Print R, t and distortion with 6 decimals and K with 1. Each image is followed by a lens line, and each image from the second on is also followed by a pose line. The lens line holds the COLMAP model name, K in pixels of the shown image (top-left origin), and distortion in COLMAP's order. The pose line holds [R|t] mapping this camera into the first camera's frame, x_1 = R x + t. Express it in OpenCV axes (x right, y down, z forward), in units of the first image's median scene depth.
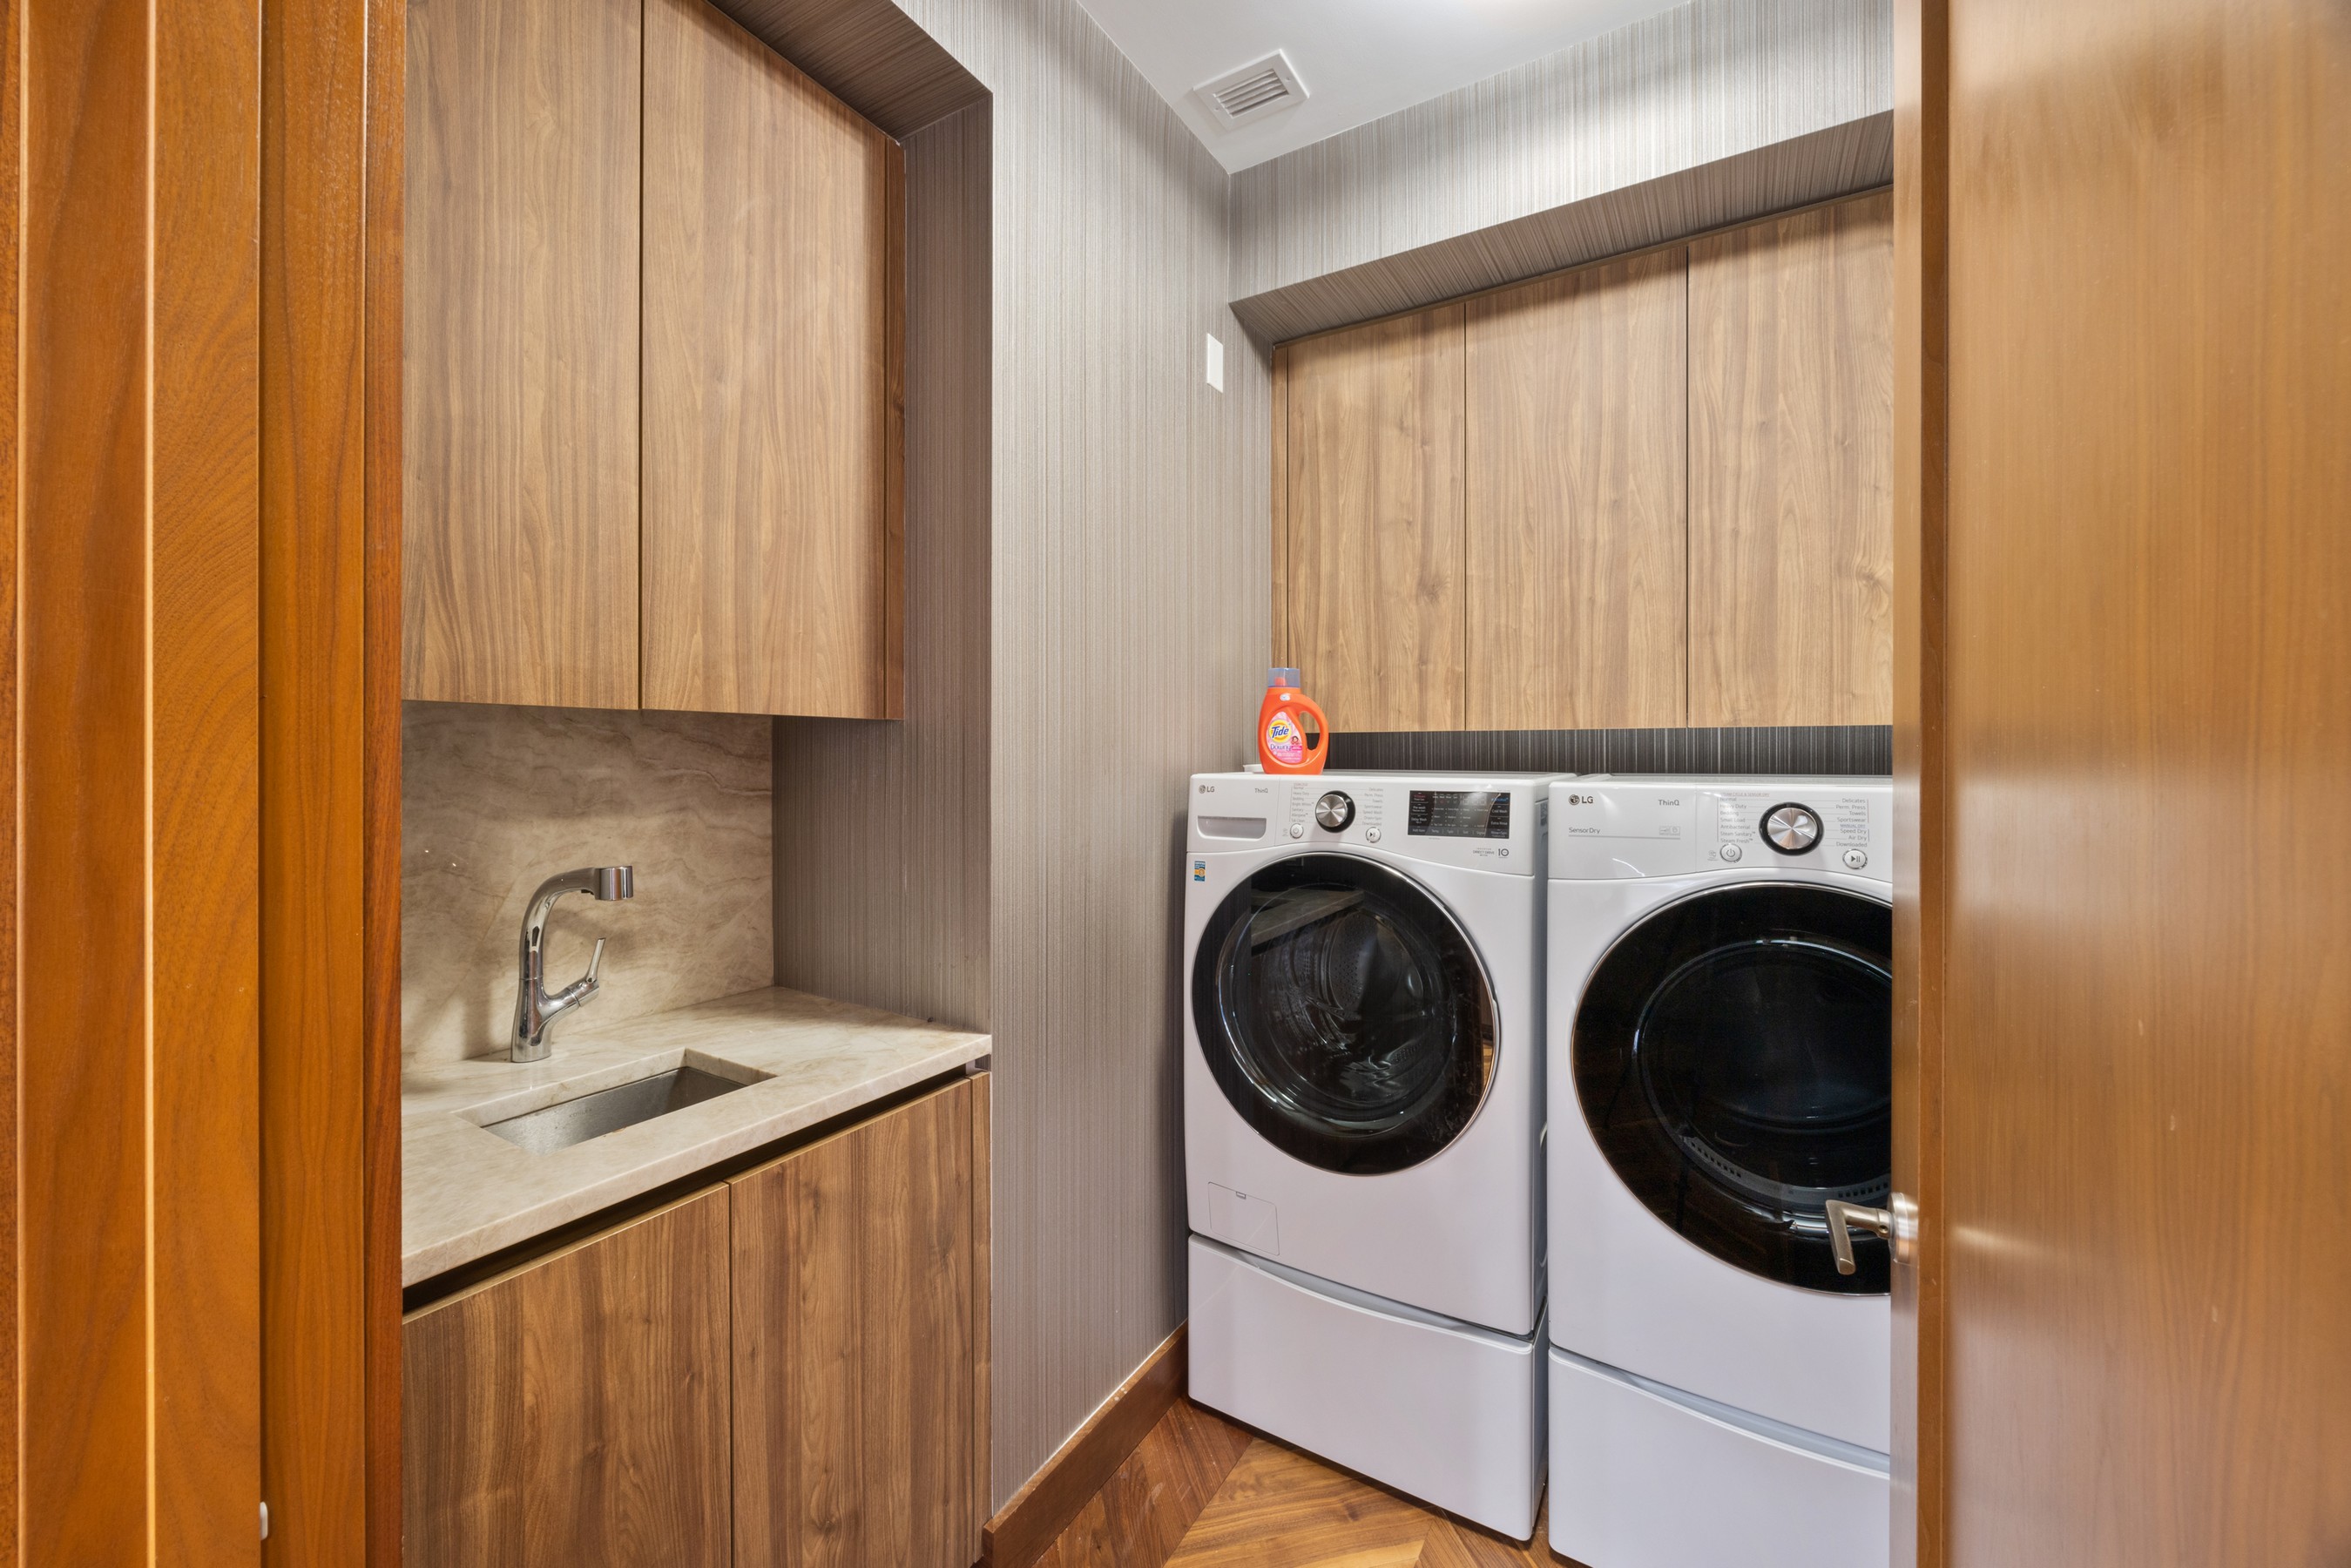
lens RADIAL K [[911.1, 0, 1174.9], [0, 911.1, 766.8], [0, 0, 1]] dist [-0.004261, 0.000482]
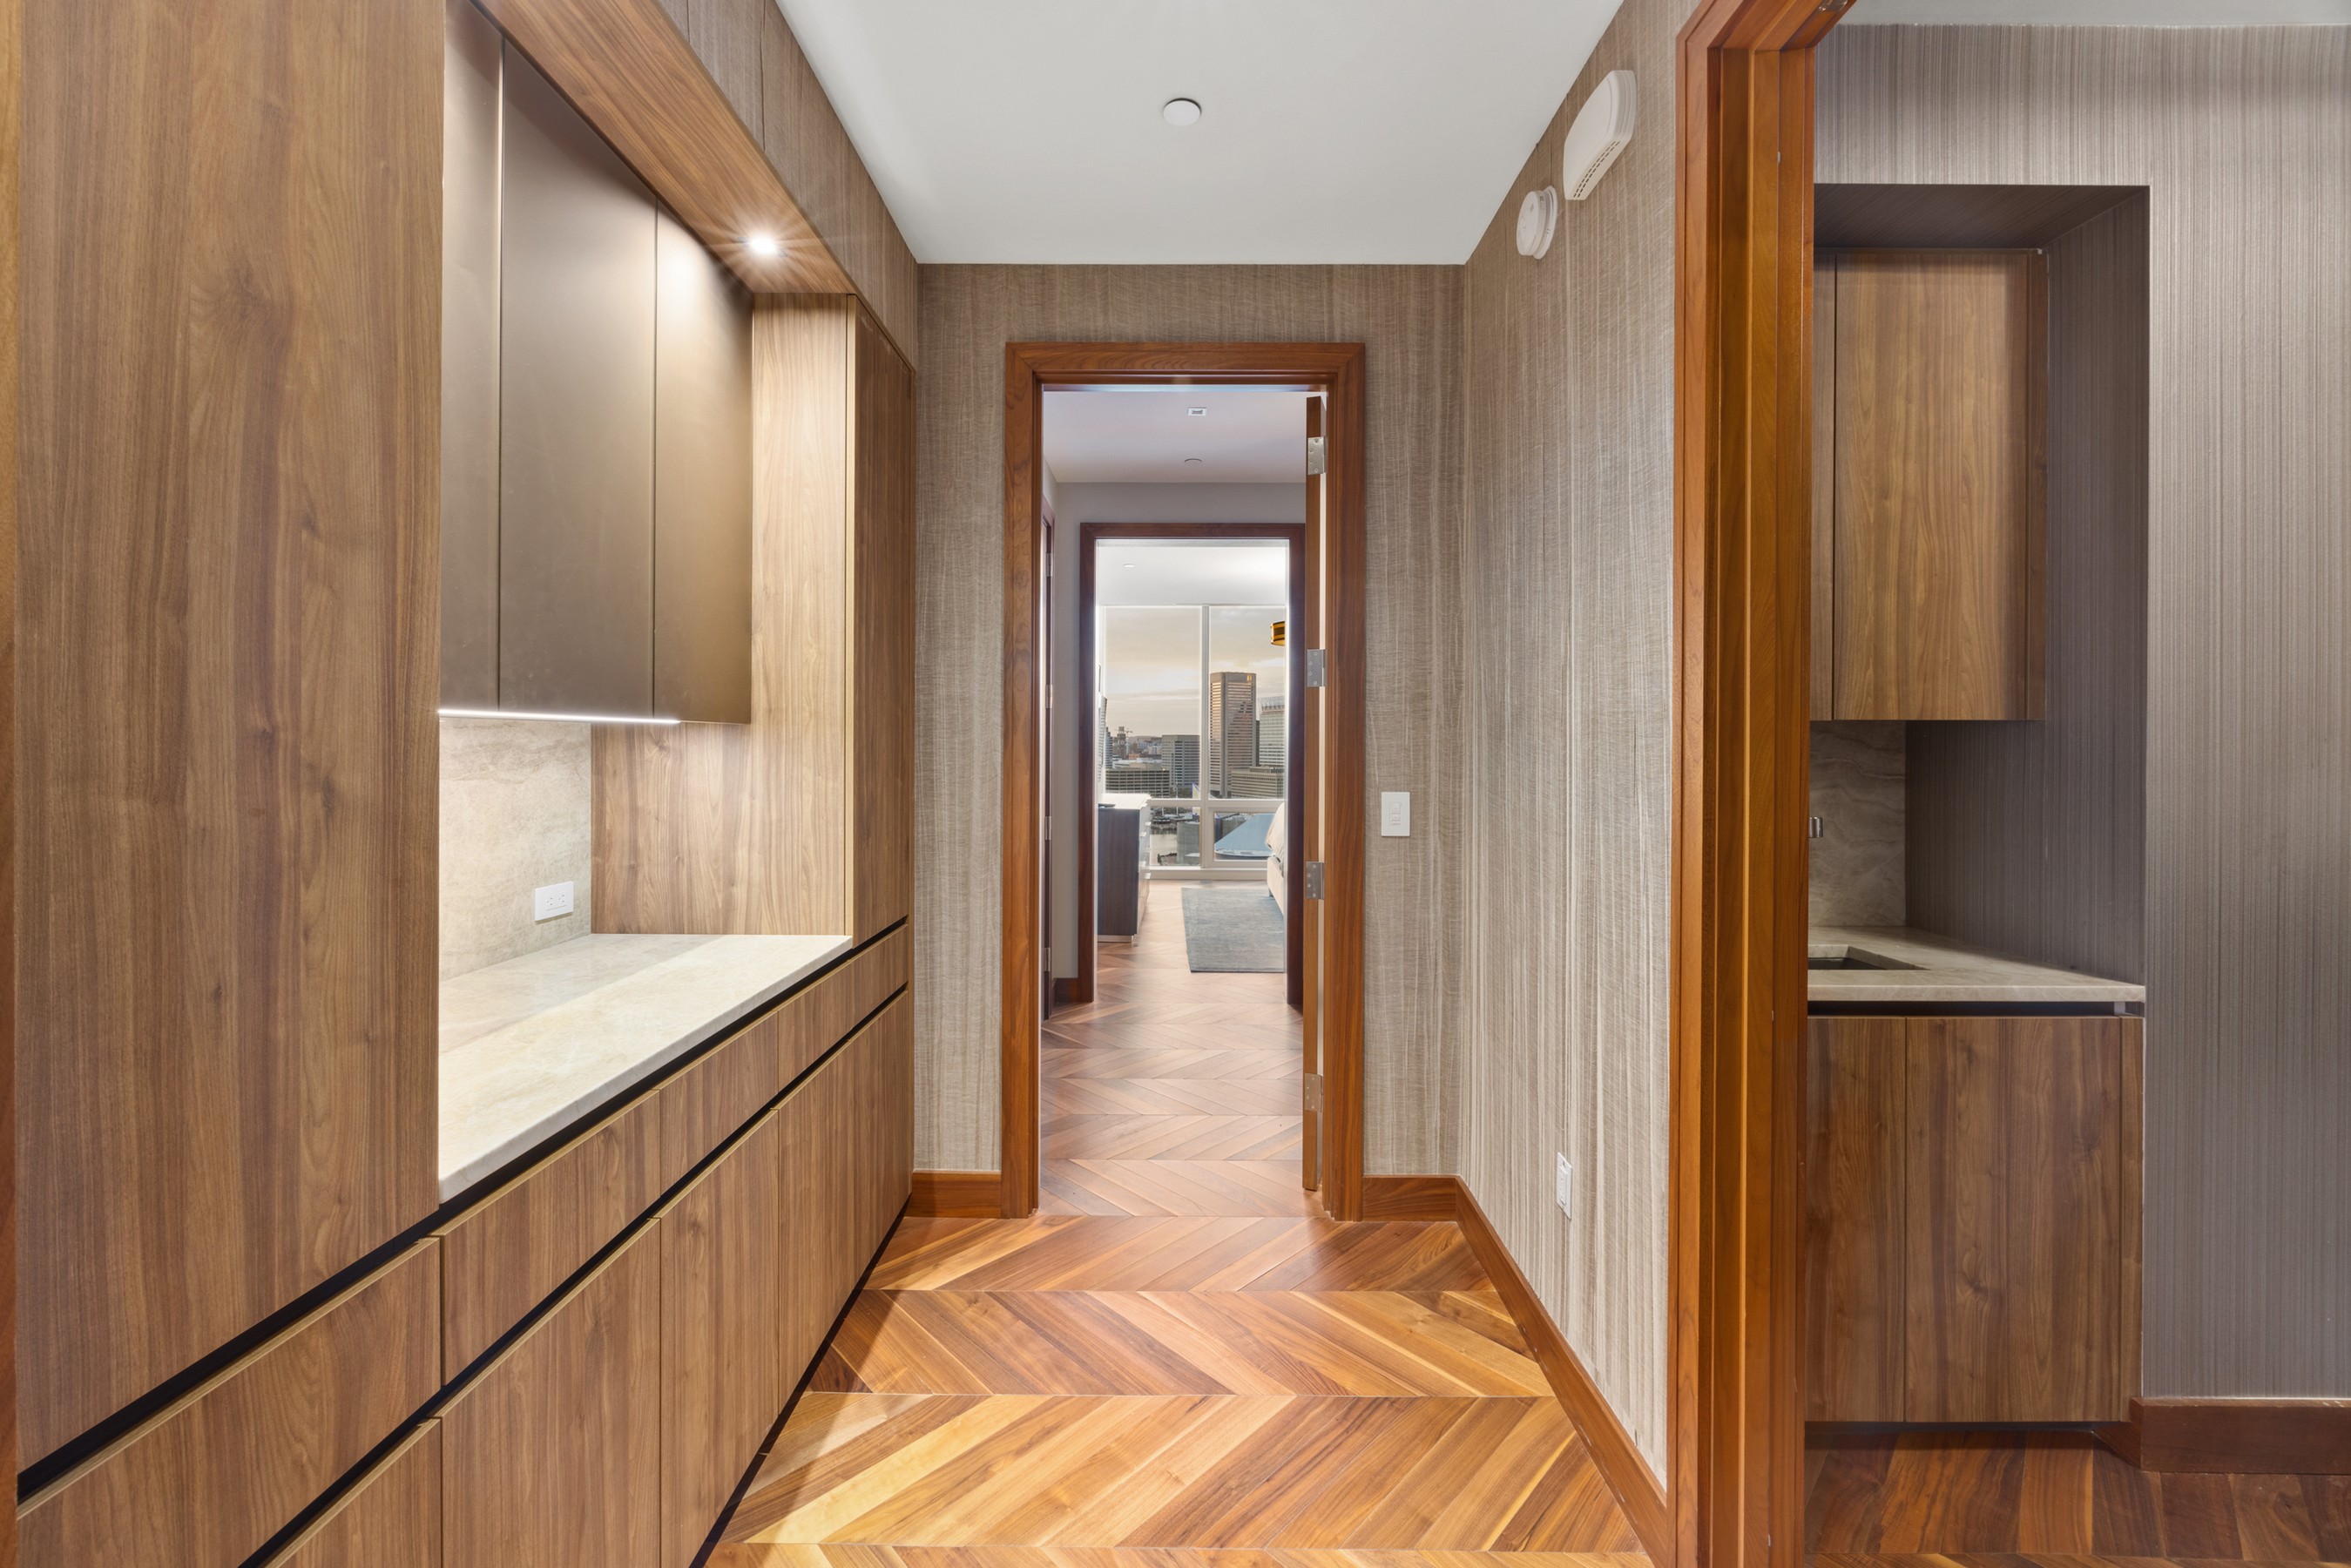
lens RADIAL K [[911.1, 0, 1163.9], [0, 911.1, 747.1], [0, 0, 1]] dist [-0.004261, 0.000482]
pose [[0.511098, 0.001053, -0.859522, 0.166388], [-0.011877, 0.999912, -0.005838, 0.007190], [0.859440, 0.013192, 0.511066, -0.731439]]
